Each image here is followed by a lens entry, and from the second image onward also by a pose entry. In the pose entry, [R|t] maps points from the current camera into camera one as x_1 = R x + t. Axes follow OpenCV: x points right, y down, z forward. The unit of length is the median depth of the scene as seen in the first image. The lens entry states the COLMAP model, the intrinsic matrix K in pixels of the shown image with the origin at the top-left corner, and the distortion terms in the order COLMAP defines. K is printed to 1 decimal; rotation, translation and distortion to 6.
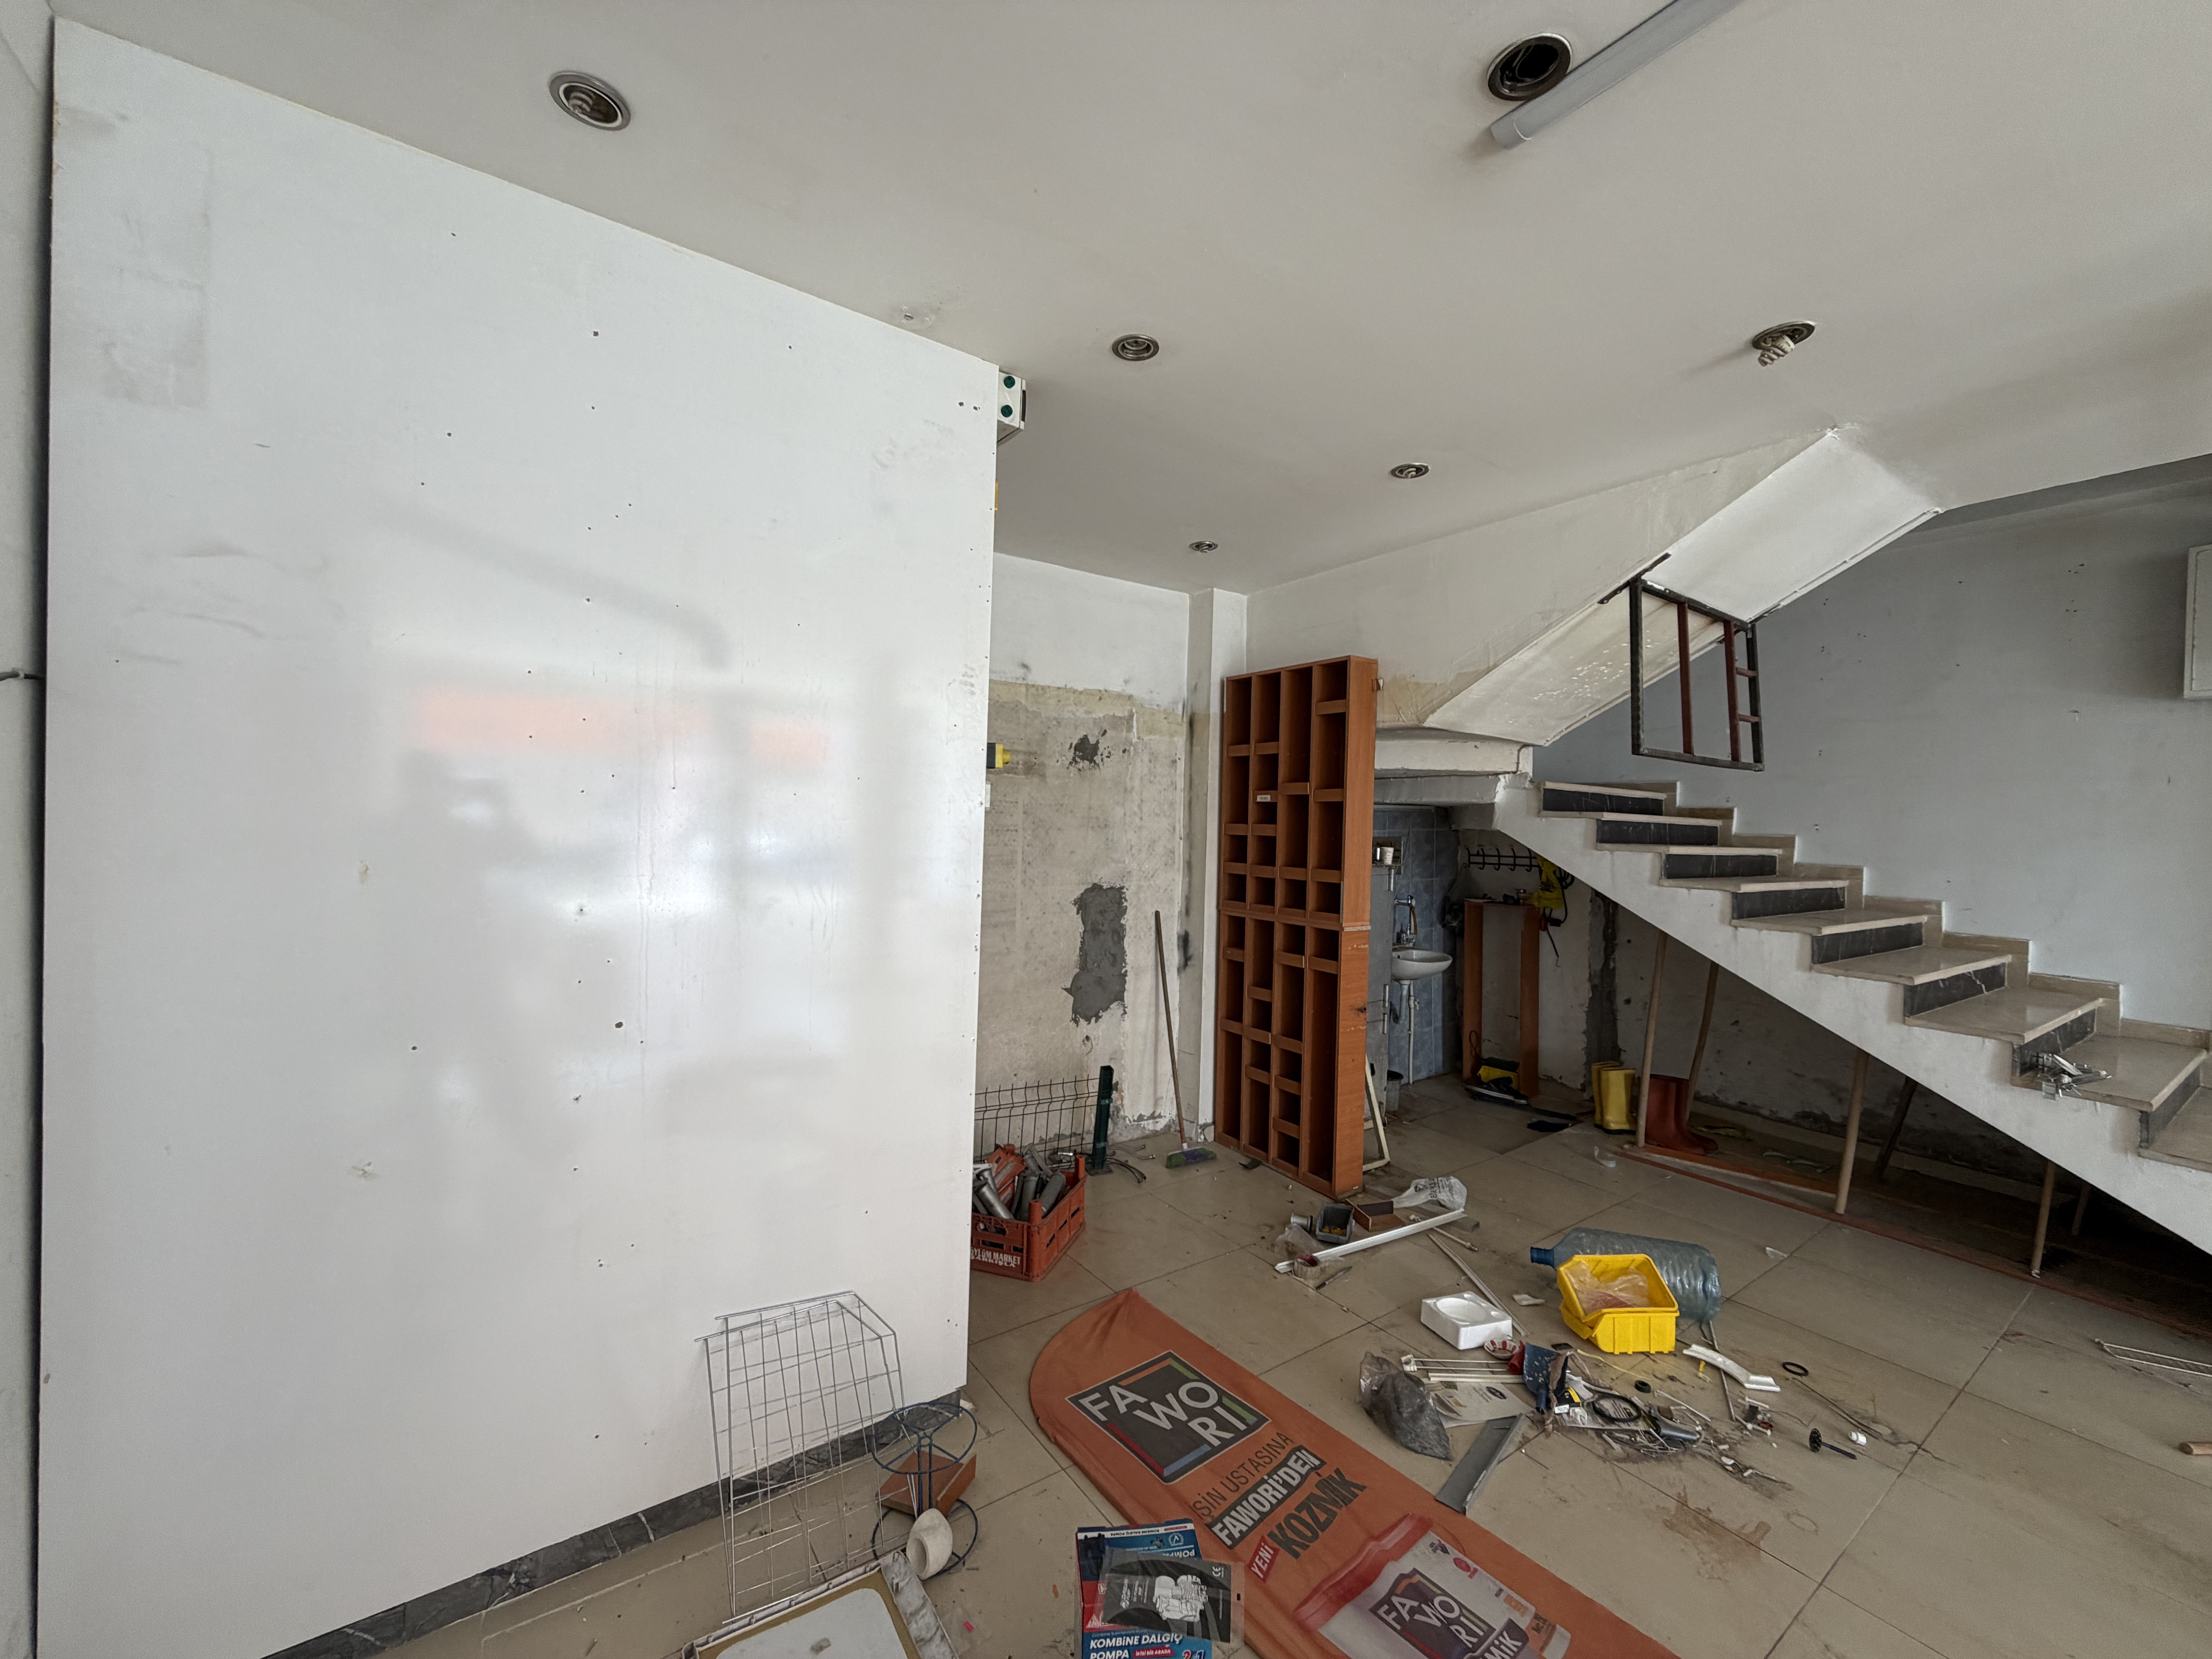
lens RADIAL K [[876.4, 0, 1105.2], [0, 876.4, 829.4], [0, 0, 1]] dist [-0.001541, 0.000359]
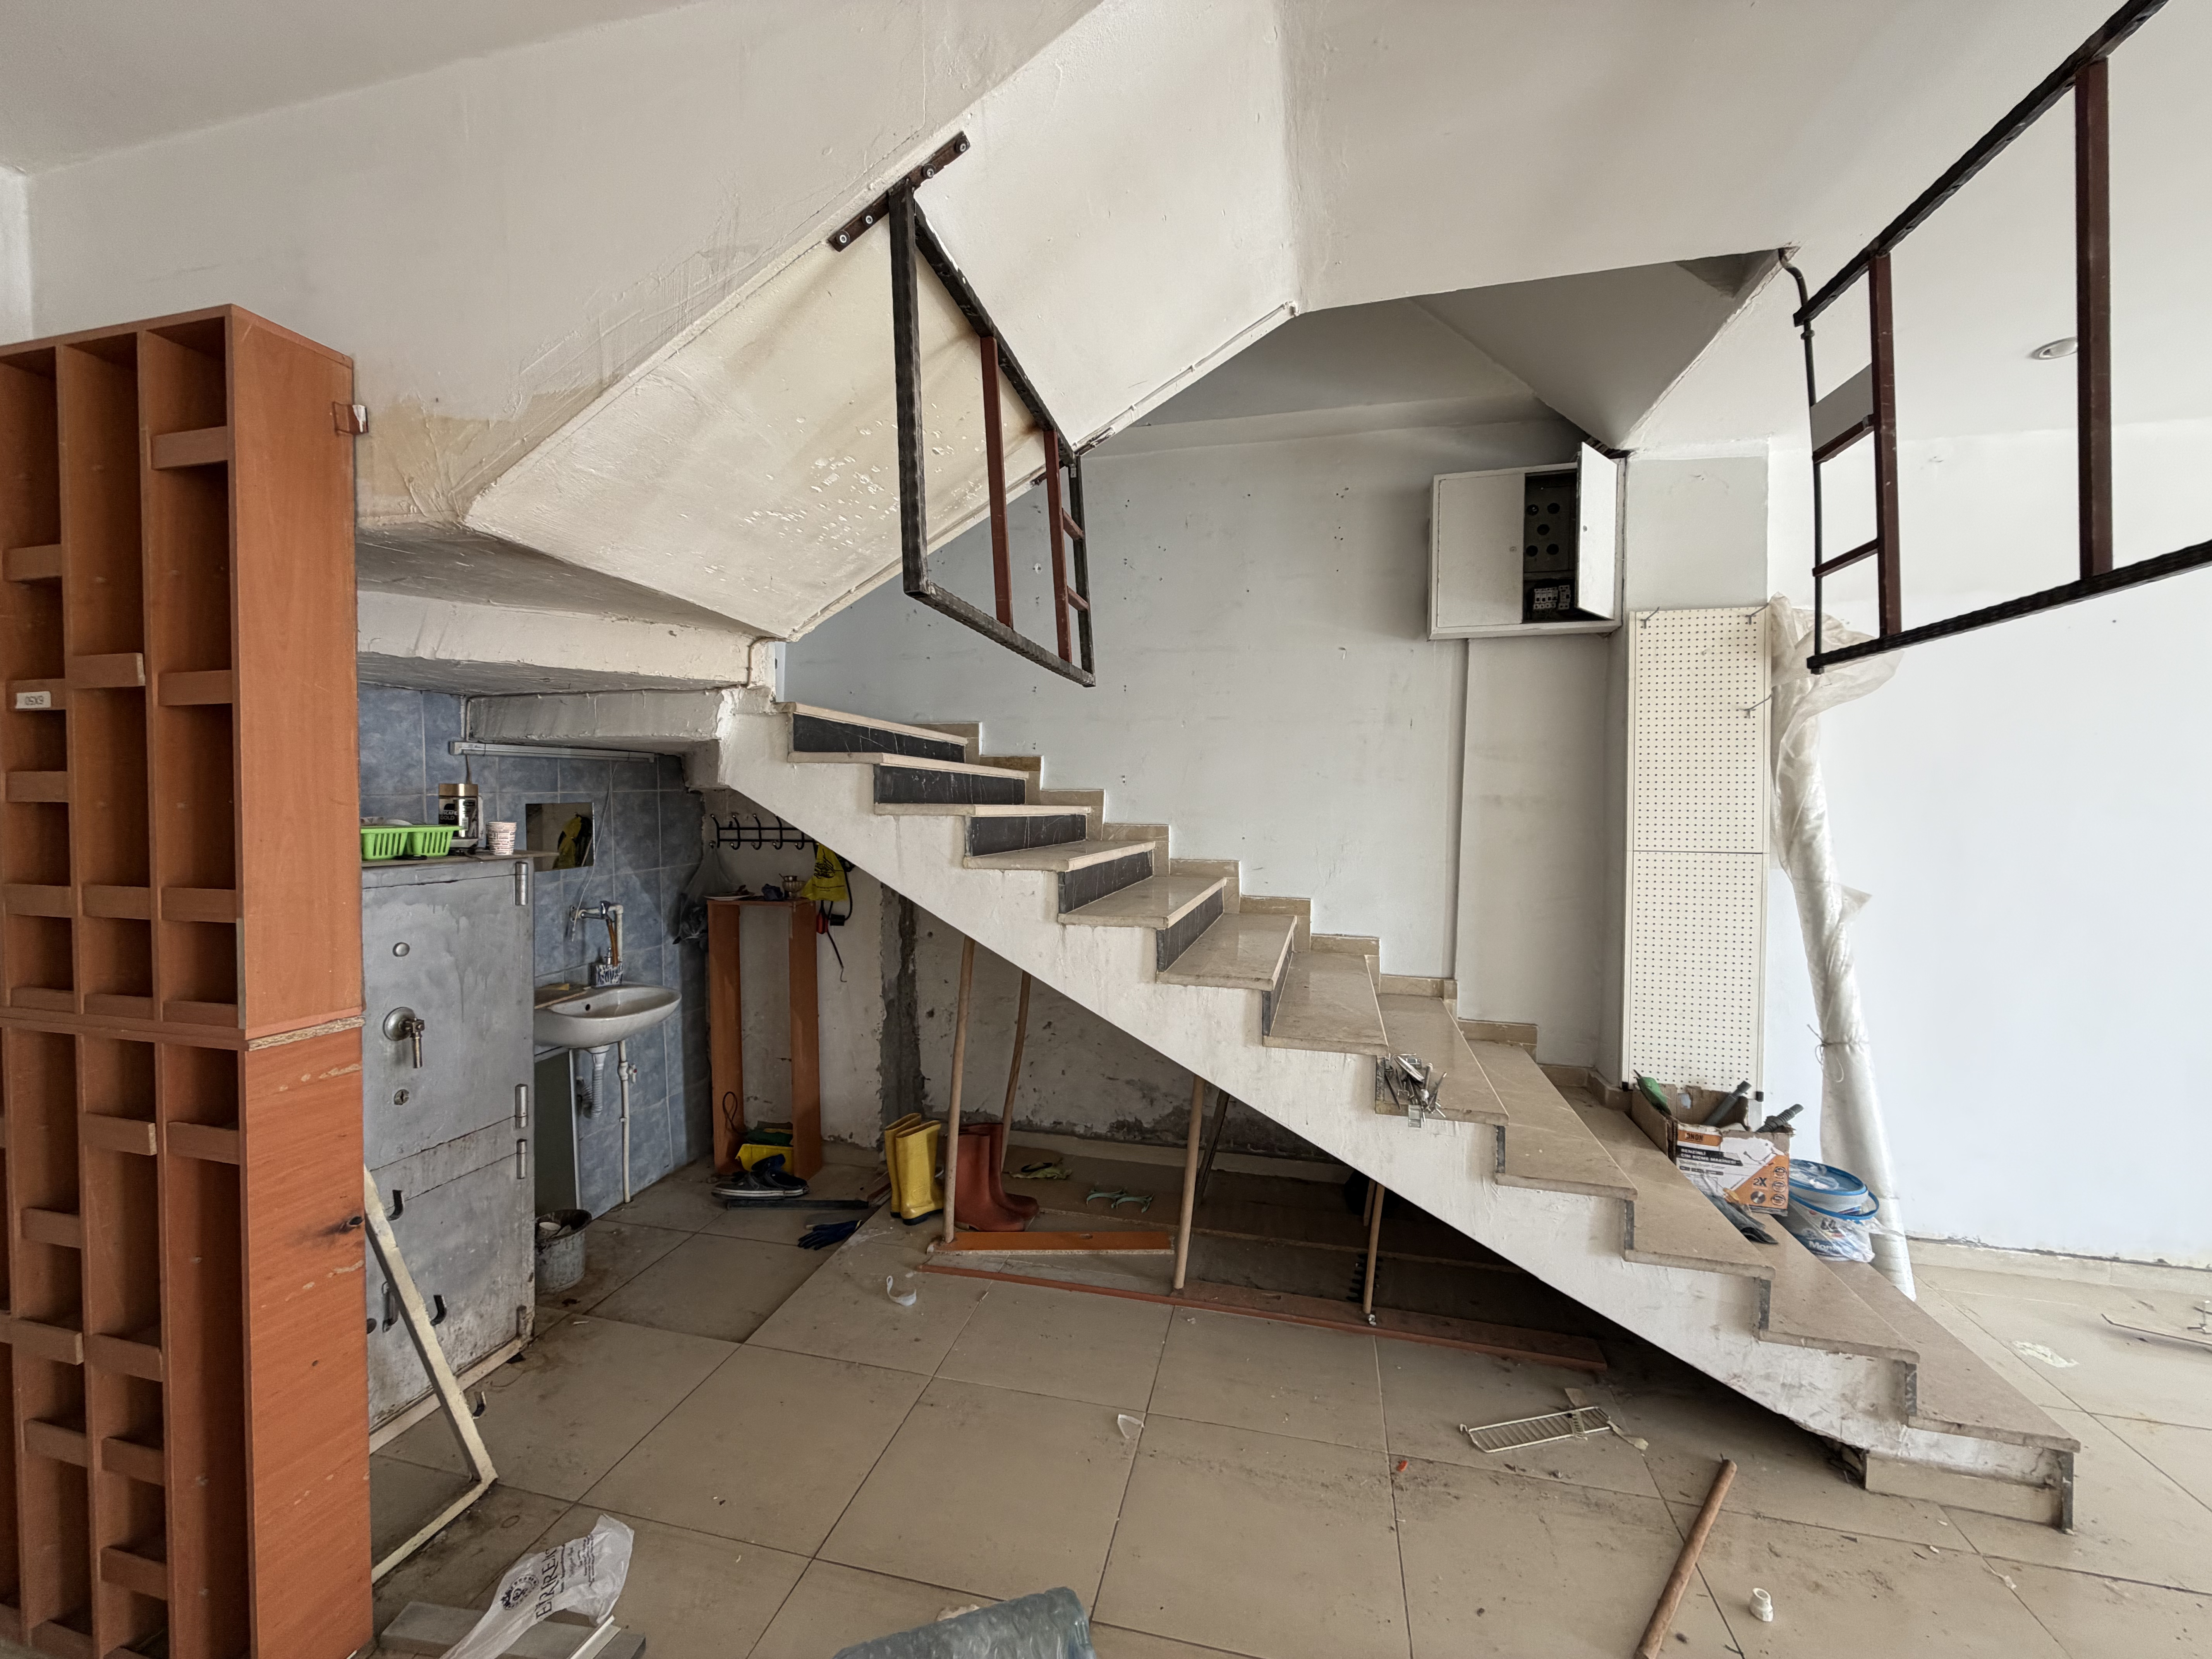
lens RADIAL K [[876.4, 0, 1089.3], [0, 876.4, 826.6], [0, 0, 1]] dist [-0.001541, 0.000359]
pose [[0.757706, -0.038893, 0.651437, 0.273269], [0.019714, 0.999131, 0.036722, 0.012307], [-0.652299, -0.014981, 0.757814, 0.434423]]
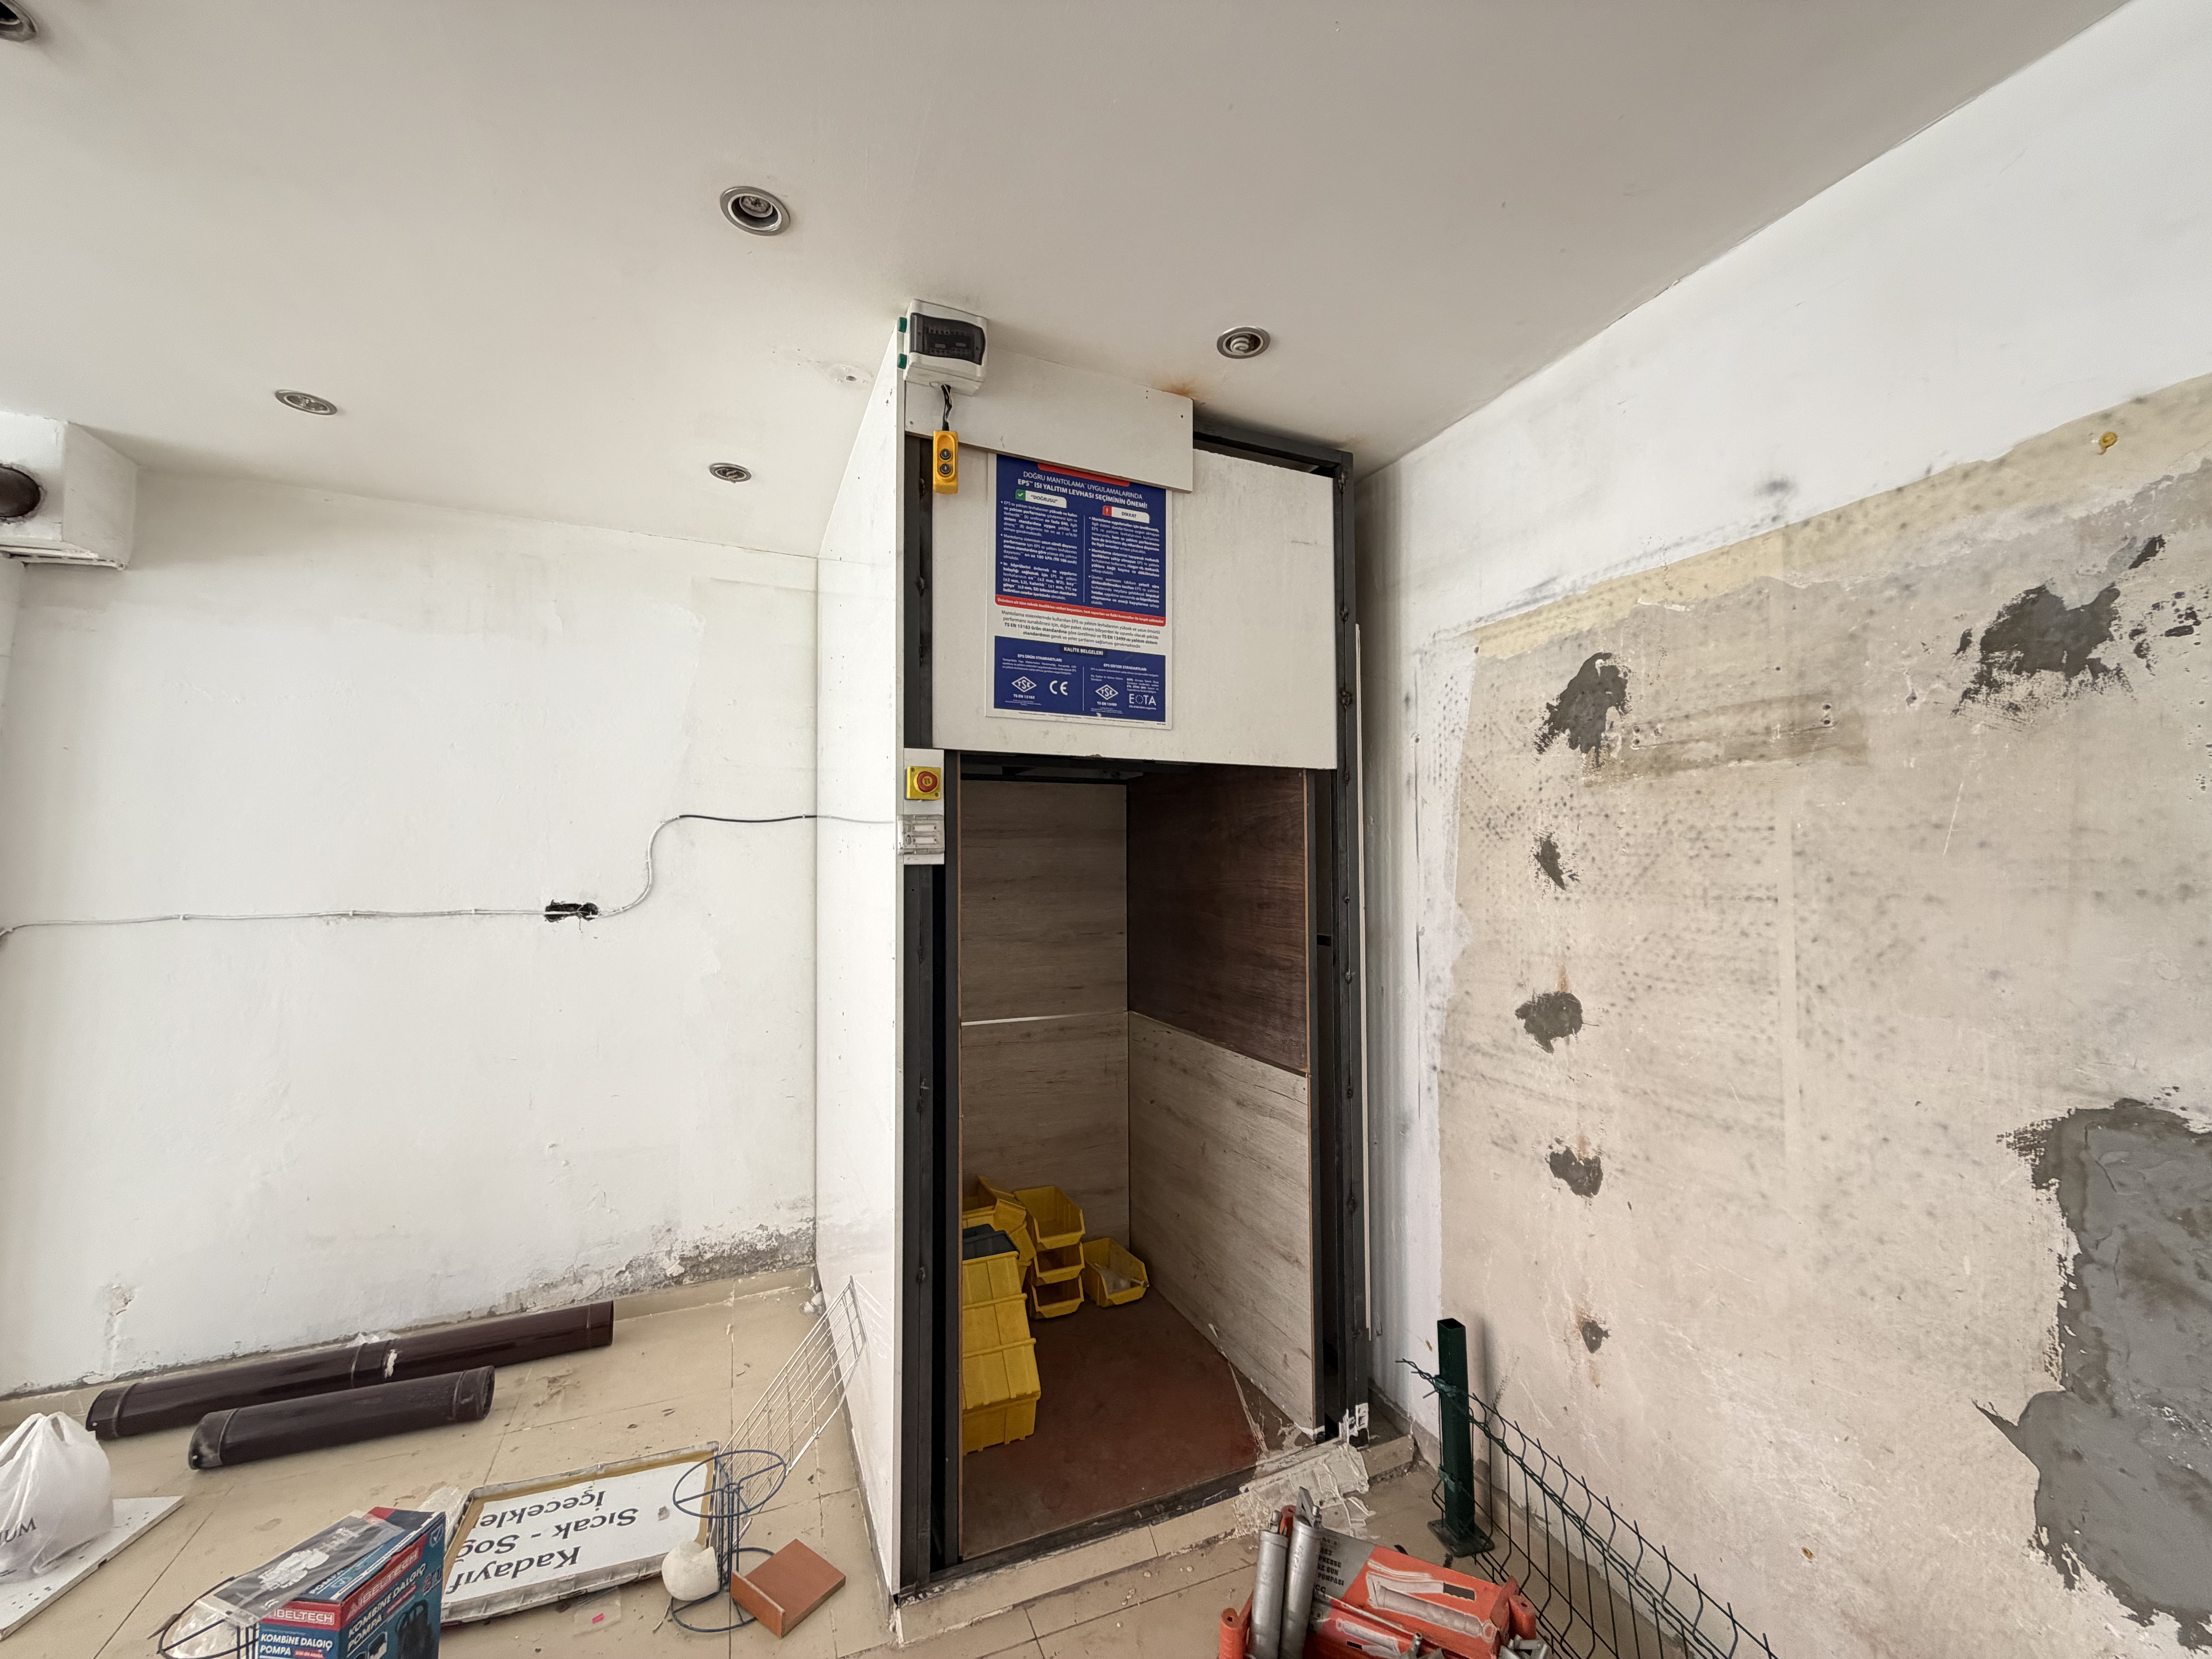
lens RADIAL K [[876.4, 0, 1104.1], [0, 876.4, 823.5], [0, 0, 1]] dist [-0.001541, 0.000359]
pose [[-0.214387, -0.072803, -0.974032, 0.341950], [-0.018551, 0.997342, -0.070462, 0.000488], [0.976573, 0.002963, -0.215167, 0.767527]]
